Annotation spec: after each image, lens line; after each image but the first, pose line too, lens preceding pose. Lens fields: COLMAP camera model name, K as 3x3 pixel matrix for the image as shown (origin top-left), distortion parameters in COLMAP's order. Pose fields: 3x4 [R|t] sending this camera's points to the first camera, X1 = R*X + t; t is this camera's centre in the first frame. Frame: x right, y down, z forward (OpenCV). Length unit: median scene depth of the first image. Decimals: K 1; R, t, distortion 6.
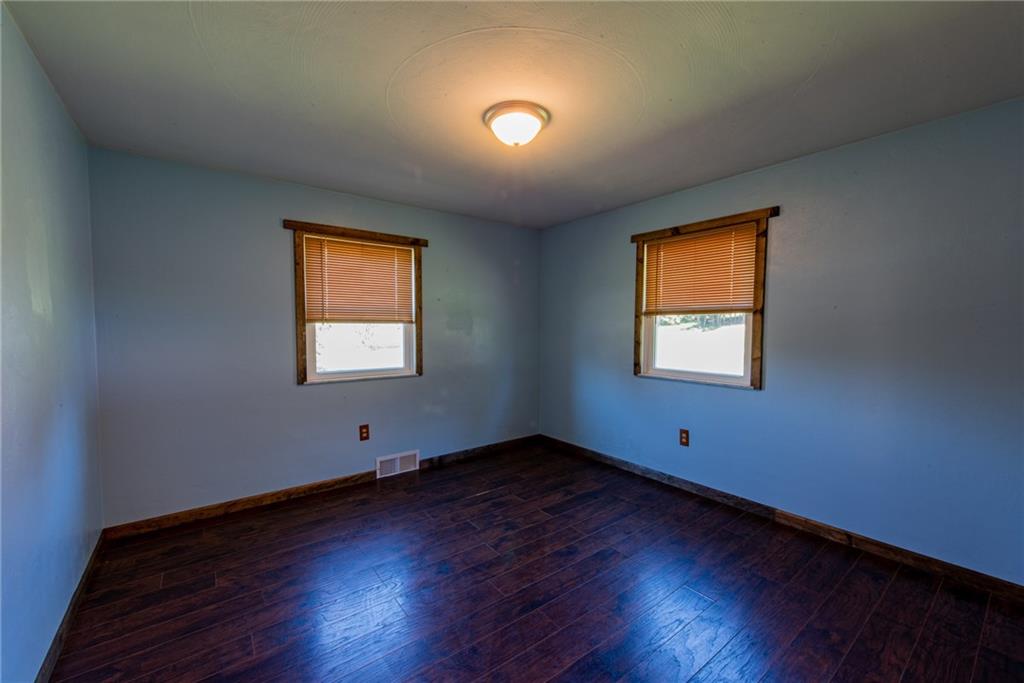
lens RADIAL K [[406.3, 0, 513.4], [0, 406.3, 343.8], [0, 0, 1]] dist [0.017272, -0.007277]
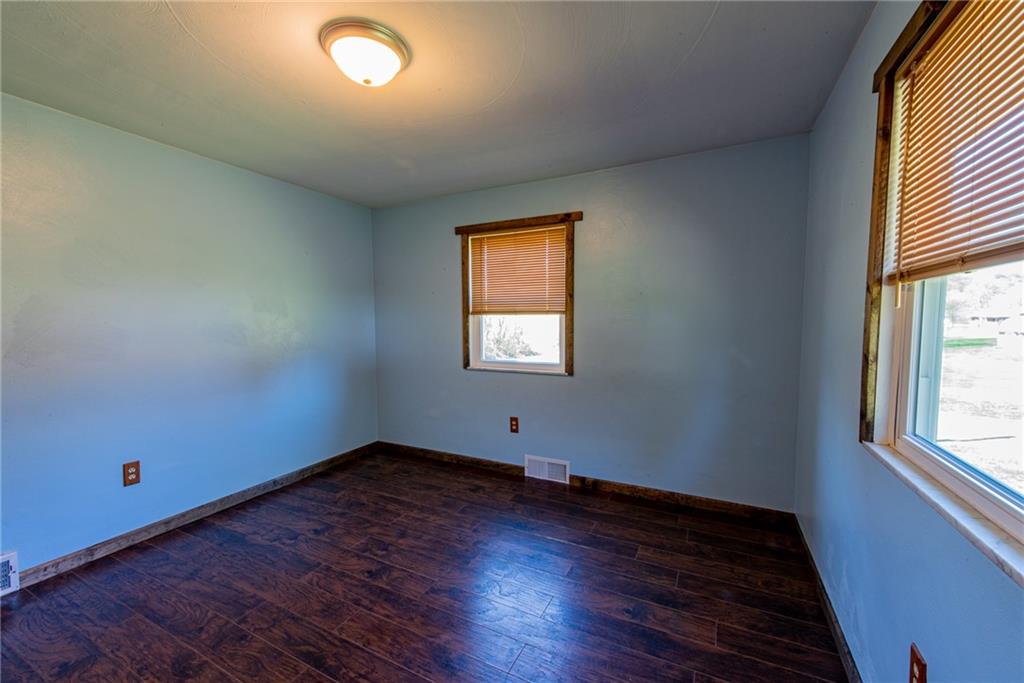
lens RADIAL K [[406.3, 0, 513.4], [0, 406.3, 343.8], [0, 0, 1]] dist [0.017272, -0.007277]
pose [[0.441855, 0.049579, -0.895715, 0.513246], [-0.040602, 0.998554, 0.035242, -0.013979], [0.896167, 0.020796, 0.443229, 0.558778]]
